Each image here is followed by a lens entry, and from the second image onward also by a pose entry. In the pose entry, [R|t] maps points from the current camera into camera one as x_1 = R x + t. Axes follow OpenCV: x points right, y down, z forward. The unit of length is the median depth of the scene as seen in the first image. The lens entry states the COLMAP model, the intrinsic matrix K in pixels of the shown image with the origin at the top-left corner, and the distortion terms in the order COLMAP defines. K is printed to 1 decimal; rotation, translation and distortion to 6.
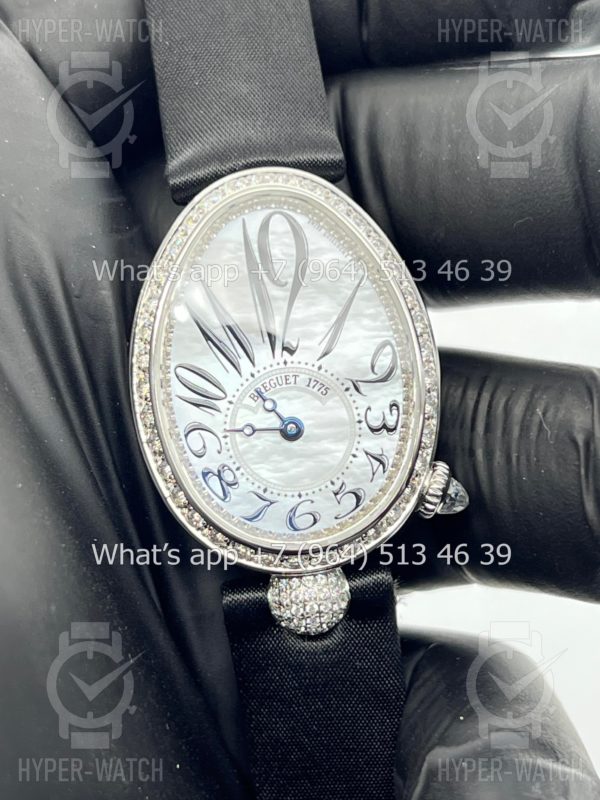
lens RADIAL K [[1859.0, 0, 300.0], [0, 1859.0, 400.0], [0, 0, 1]] dist [0.296314, 0.058561]
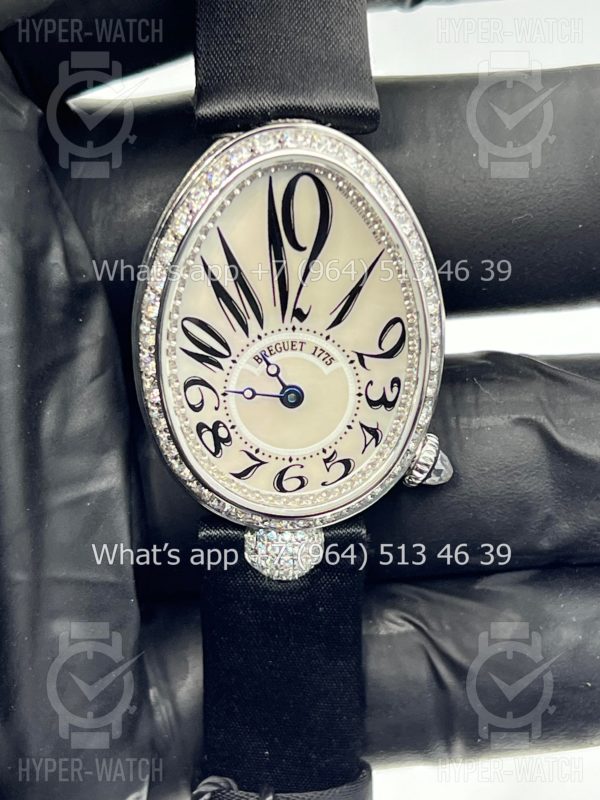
lens RADIAL K [[1859.0, 0, 300.0], [0, 1859.0, 400.0], [0, 0, 1]] dist [0.296314, 0.058561]
pose [[0.989485, 0.118284, 0.083232, -0.082299], [-0.135187, 0.960933, 0.241522, -0.222385], [-0.051412, -0.250235, 0.966819, 0.035973]]
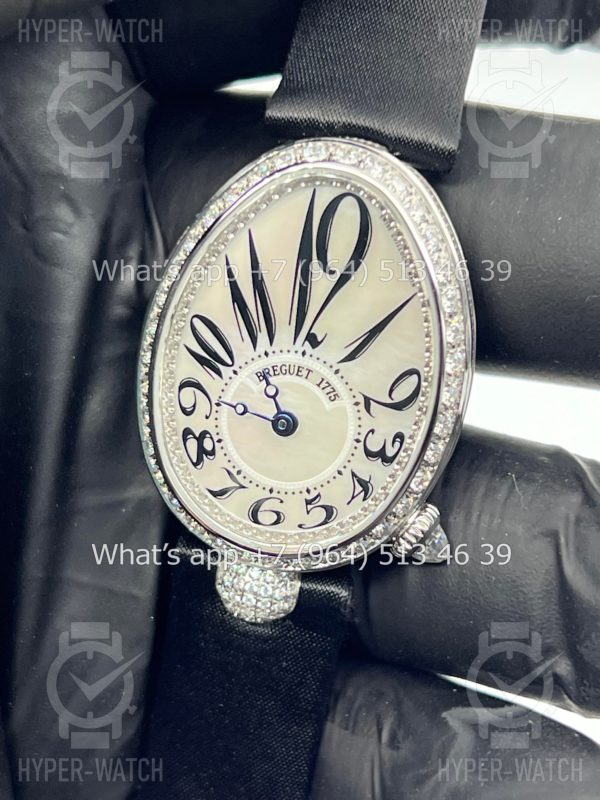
lens RADIAL K [[1859.0, 0, 300.0], [0, 1859.0, 400.0], [0, 0, 1]] dist [0.296314, 0.058561]
pose [[0.922720, 0.358283, -0.142204, 0.129813], [-0.323321, 0.920225, 0.220568, -0.201575], [0.209886, -0.157544, 0.964950, 0.105647]]
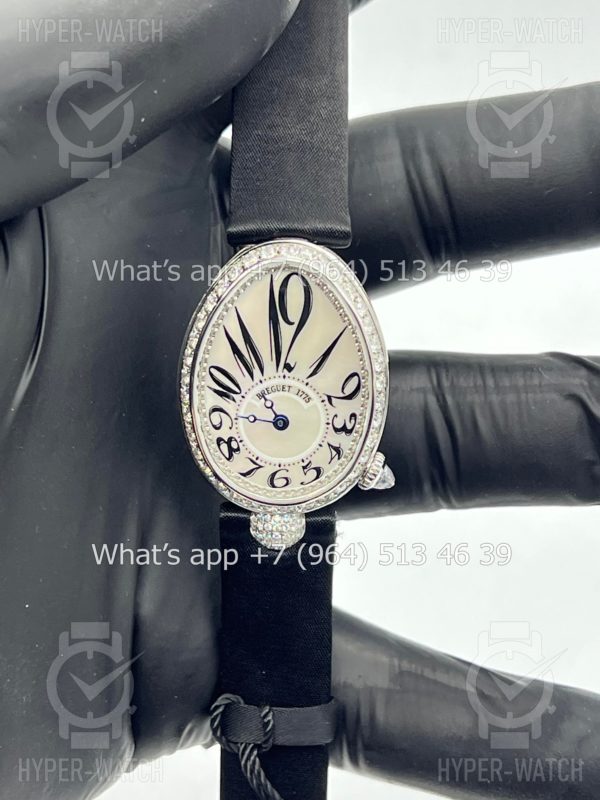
lens RADIAL K [[1859.0, 0, 300.0], [0, 1859.0, 400.0], [0, 0, 1]] dist [0.296314, 0.058561]
pose [[0.985671, 0.167272, -0.021767, 0.039157], [-0.157895, 0.960328, 0.229869, -0.340052], [0.059354, -0.223138, 0.972978, -0.424617]]
